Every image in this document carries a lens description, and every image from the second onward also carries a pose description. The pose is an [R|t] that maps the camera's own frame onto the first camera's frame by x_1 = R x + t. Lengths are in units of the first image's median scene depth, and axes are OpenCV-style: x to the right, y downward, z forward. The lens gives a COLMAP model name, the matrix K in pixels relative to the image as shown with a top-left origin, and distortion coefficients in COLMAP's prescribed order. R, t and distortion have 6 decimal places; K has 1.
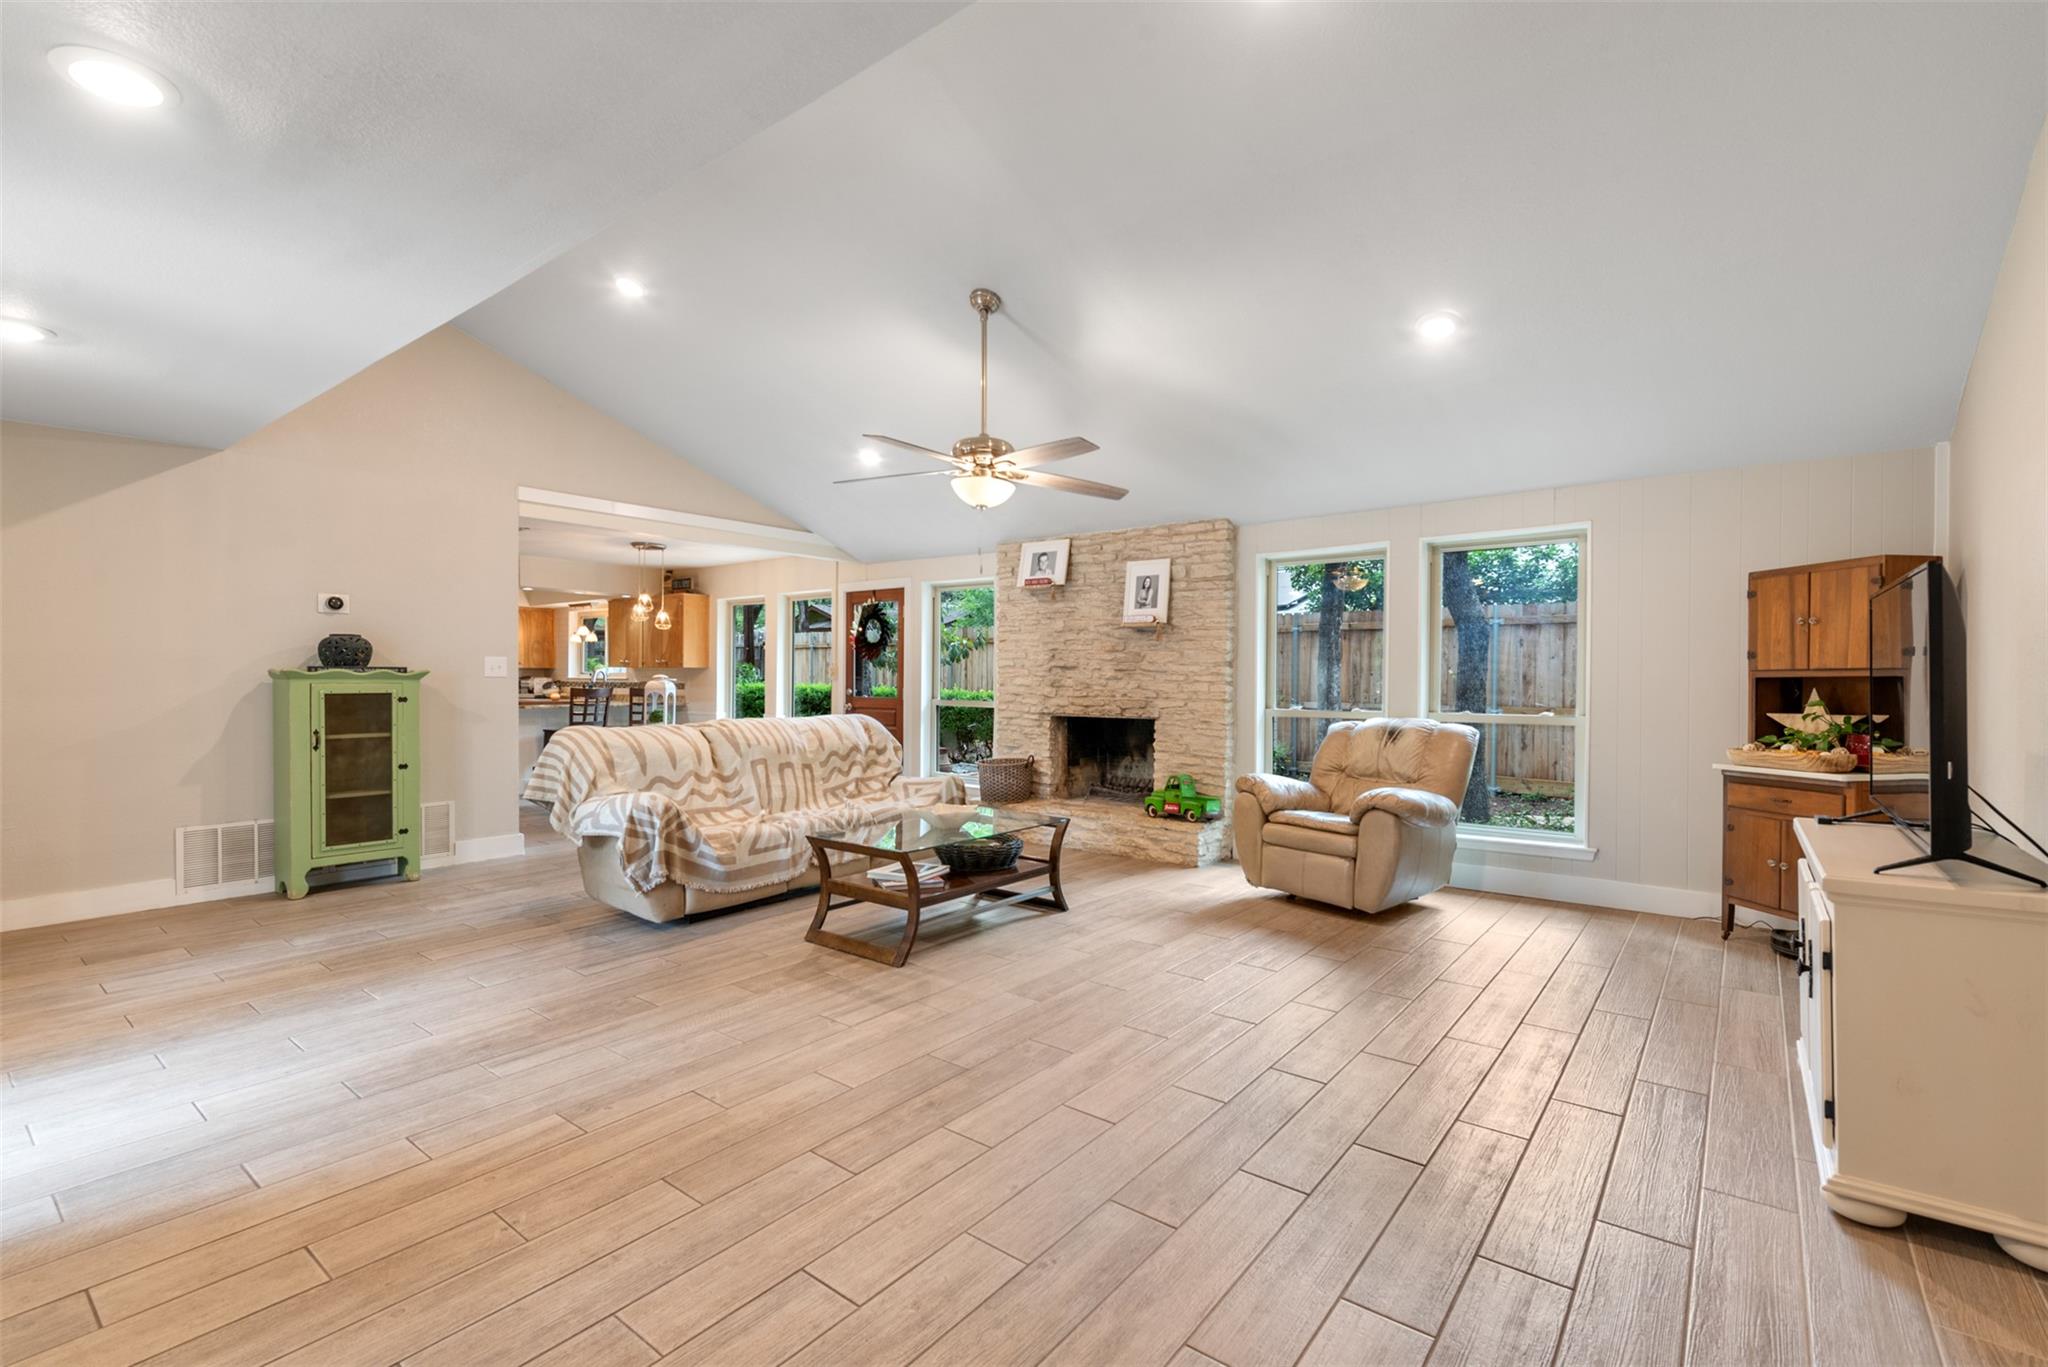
lens RADIAL K [[919.7, 0, 1026.3], [0, 919.7, 688.2], [0, 0, 1]] dist [0.013931, 0.000019]
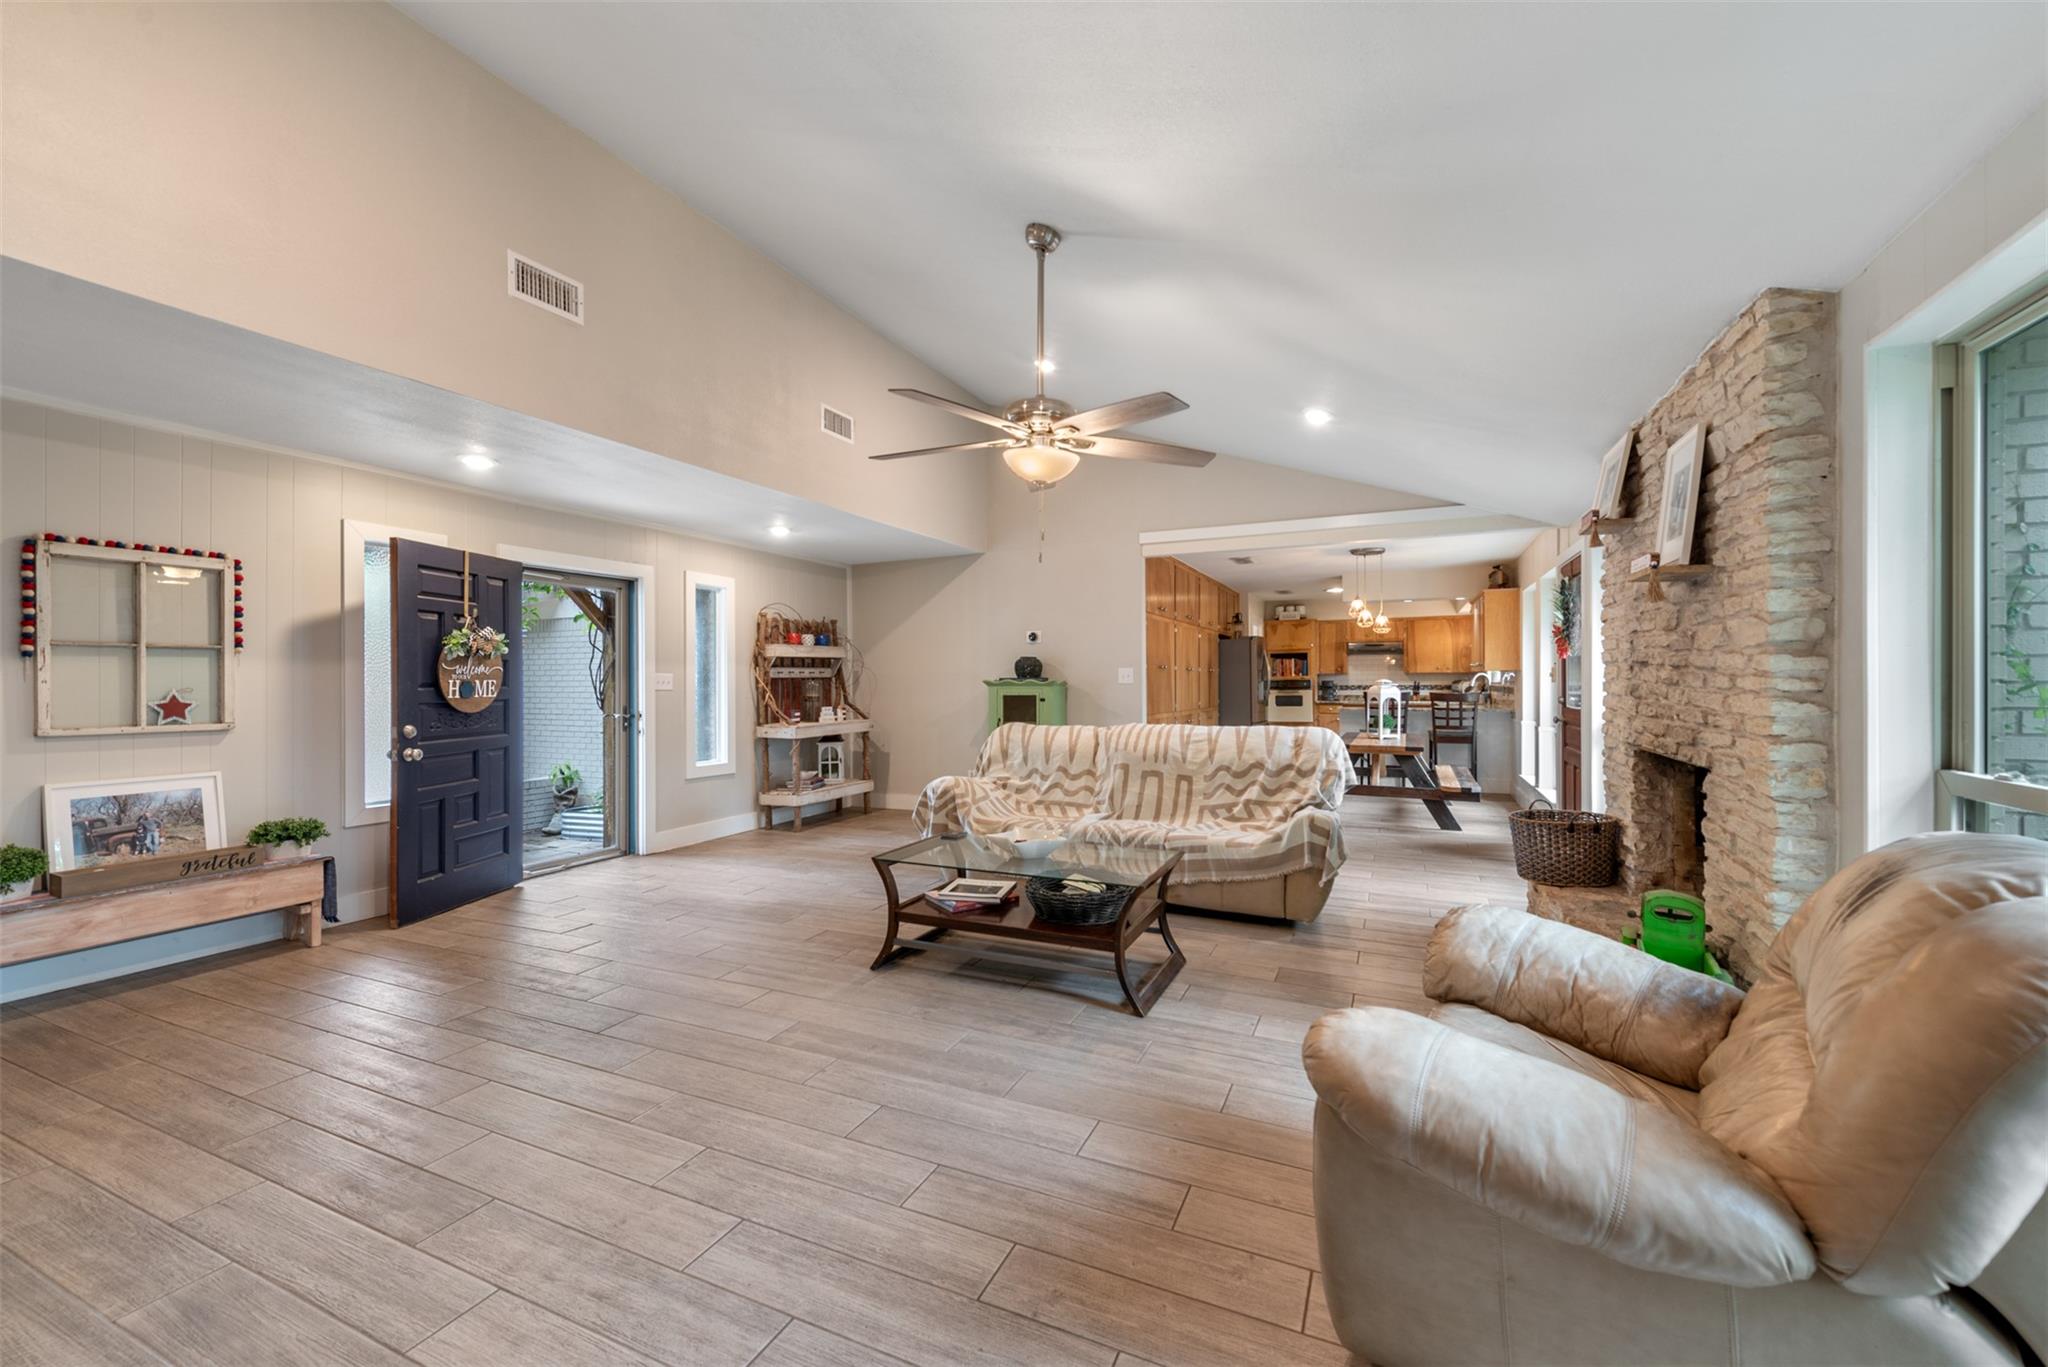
lens RADIAL K [[802.8, 0, 1028.5], [0, 802.8, 676.5], [0, 0, 1]] dist [0.018080, -0.006031]
pose [[0.234860, -0.011633, -0.971960, 0.460303], [-0.003956, 0.999909, -0.012924, -0.006825], [0.972021, 0.006881, 0.234793, 0.568431]]
